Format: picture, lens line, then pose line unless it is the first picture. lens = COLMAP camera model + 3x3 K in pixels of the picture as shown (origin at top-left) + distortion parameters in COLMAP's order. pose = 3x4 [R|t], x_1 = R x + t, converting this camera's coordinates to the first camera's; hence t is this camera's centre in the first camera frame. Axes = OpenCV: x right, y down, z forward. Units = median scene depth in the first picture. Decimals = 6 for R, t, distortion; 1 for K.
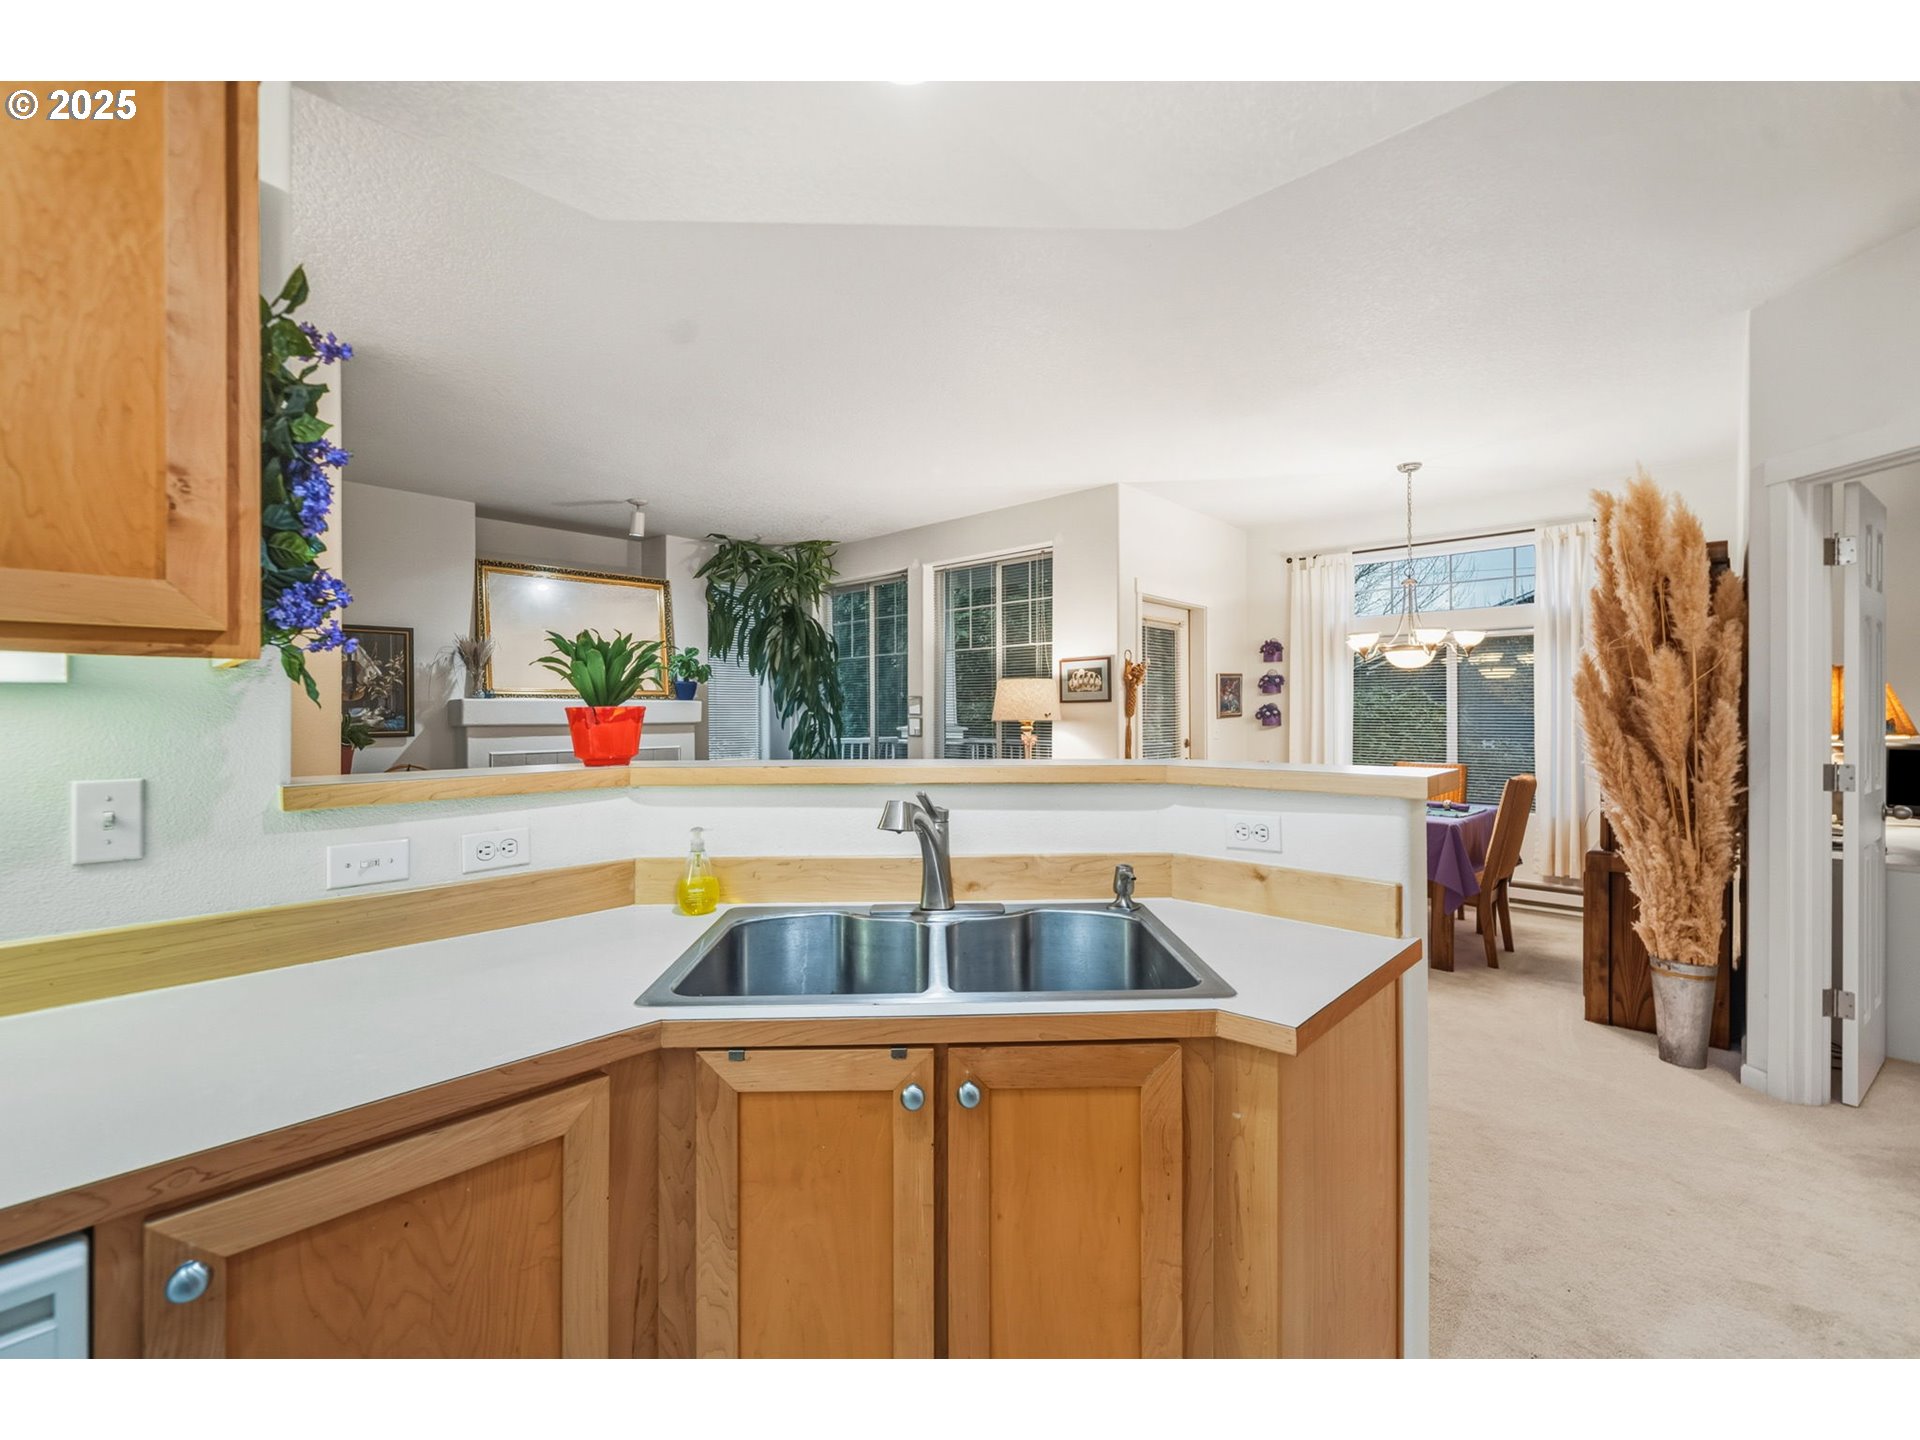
lens RADIAL K [[831.1, 0, 953.6], [0, 831.1, 711.0], [0, 0, 1]] dist [-0.000884, -0.000589]
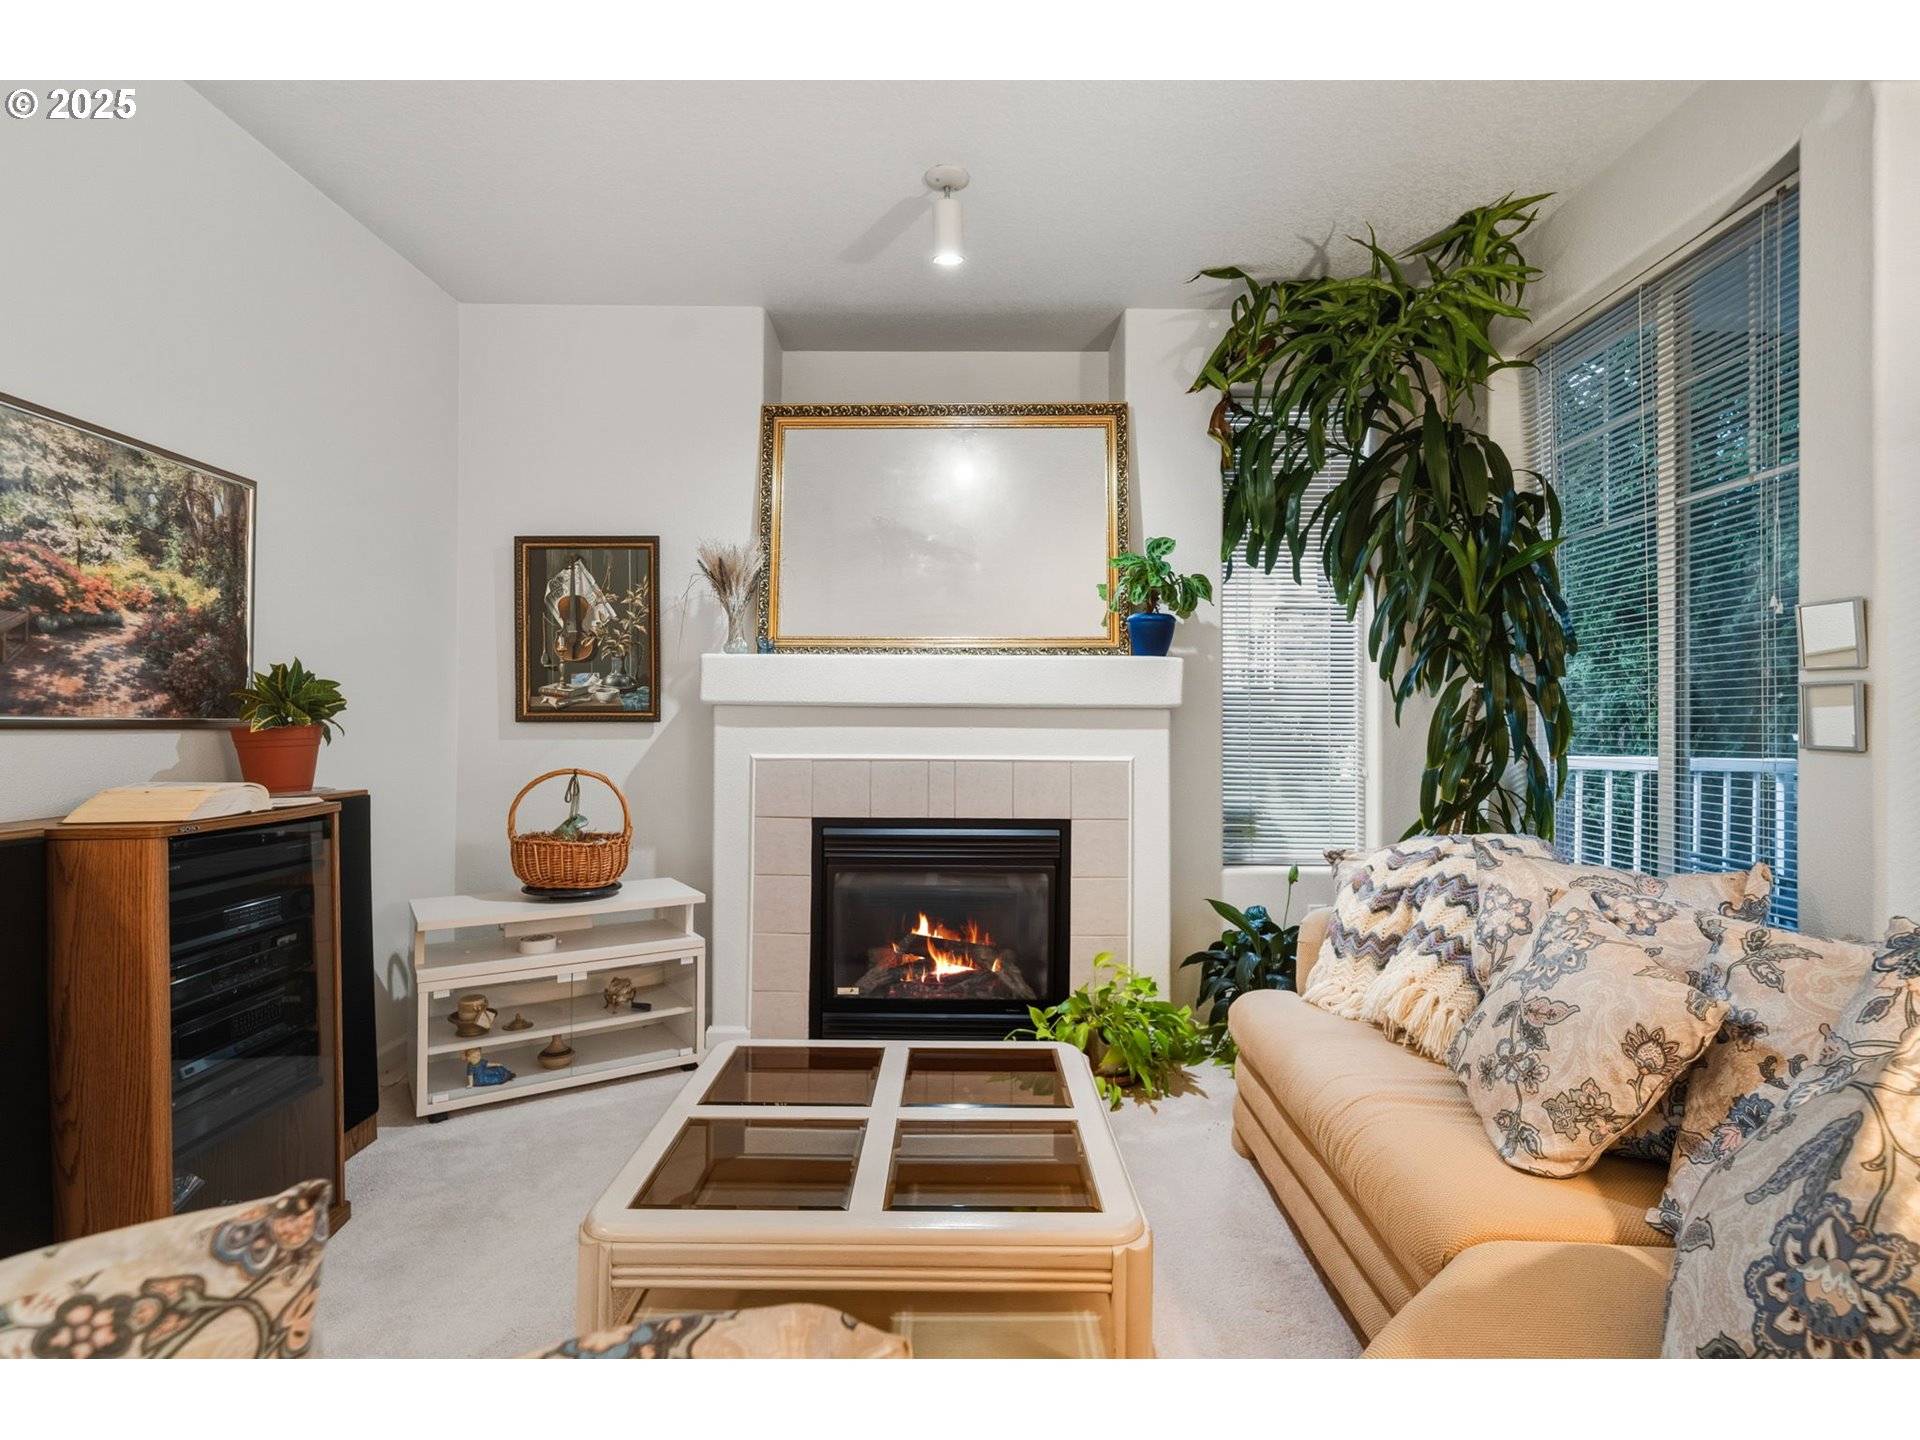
lens RADIAL K [[948.3, 0, 973.3], [0, 948.3, 716.8], [0, 0, 1]] dist [0.000035, 0.000299]
pose [[0.682154, 0.004596, -0.731194, -0.023427], [-0.007787, 0.999969, -0.000980, 0.044883], [0.731167, 0.006362, 0.682169, 1.224637]]
